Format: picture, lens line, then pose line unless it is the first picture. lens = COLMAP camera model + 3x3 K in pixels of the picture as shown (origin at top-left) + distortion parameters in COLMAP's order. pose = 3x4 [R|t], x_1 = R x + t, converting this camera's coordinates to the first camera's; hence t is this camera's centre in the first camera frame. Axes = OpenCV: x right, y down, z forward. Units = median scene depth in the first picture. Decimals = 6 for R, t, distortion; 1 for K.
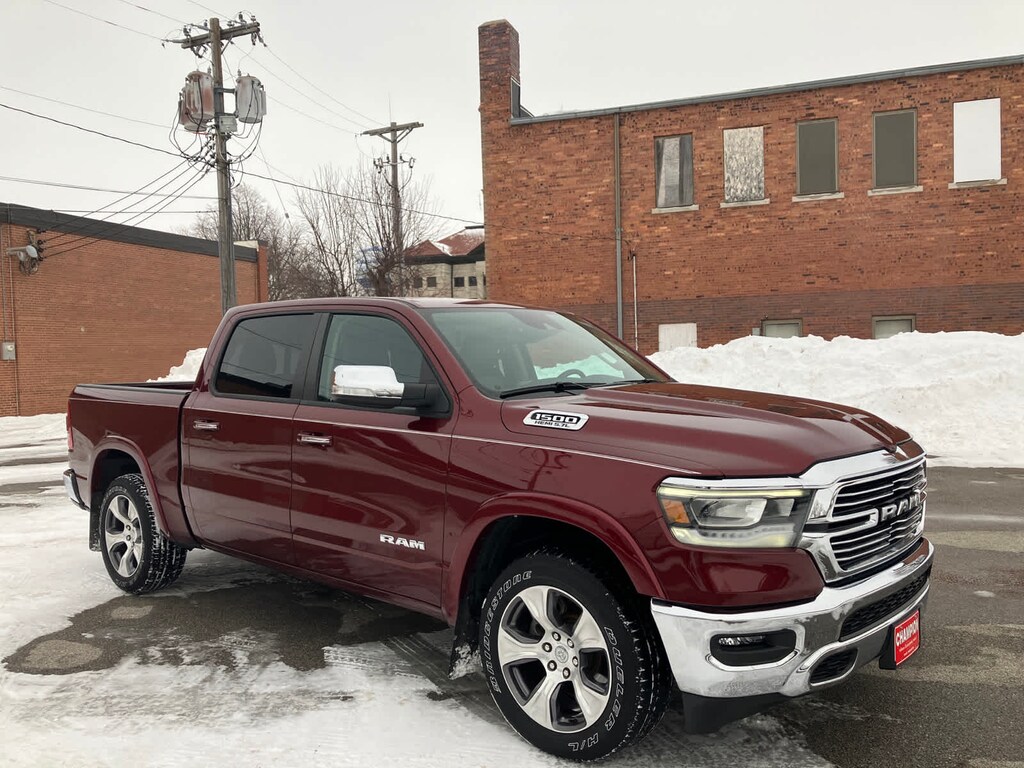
lens RADIAL K [[834.6, 0, 509.1], [0, 834.6, 390.3], [0, 0, 1]] dist [0.021866, -0.028983]
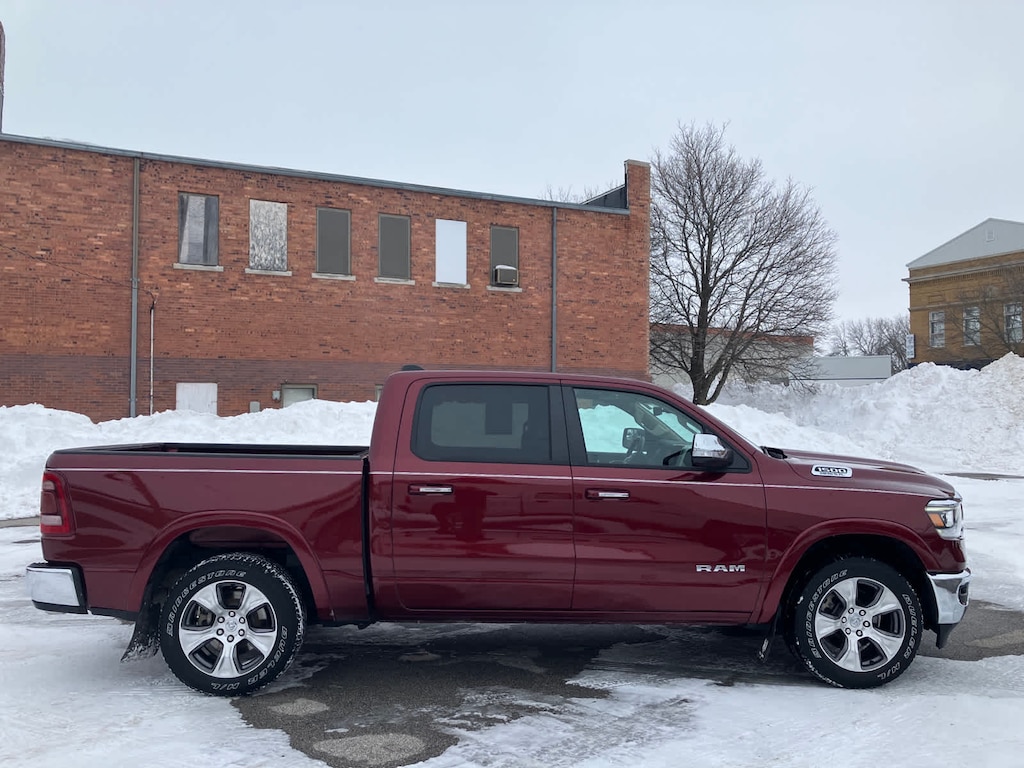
lens RADIAL K [[834.6, 0, 512.0], [0, 834.6, 387.3], [0, 0, 1]] dist [0.021866, -0.028983]
pose [[0.707267, 0.044858, 0.705522, -0.236740], [0.007550, 0.997449, -0.070987, -0.002313], [-0.706906, 0.055534, 0.705124, 0.051464]]
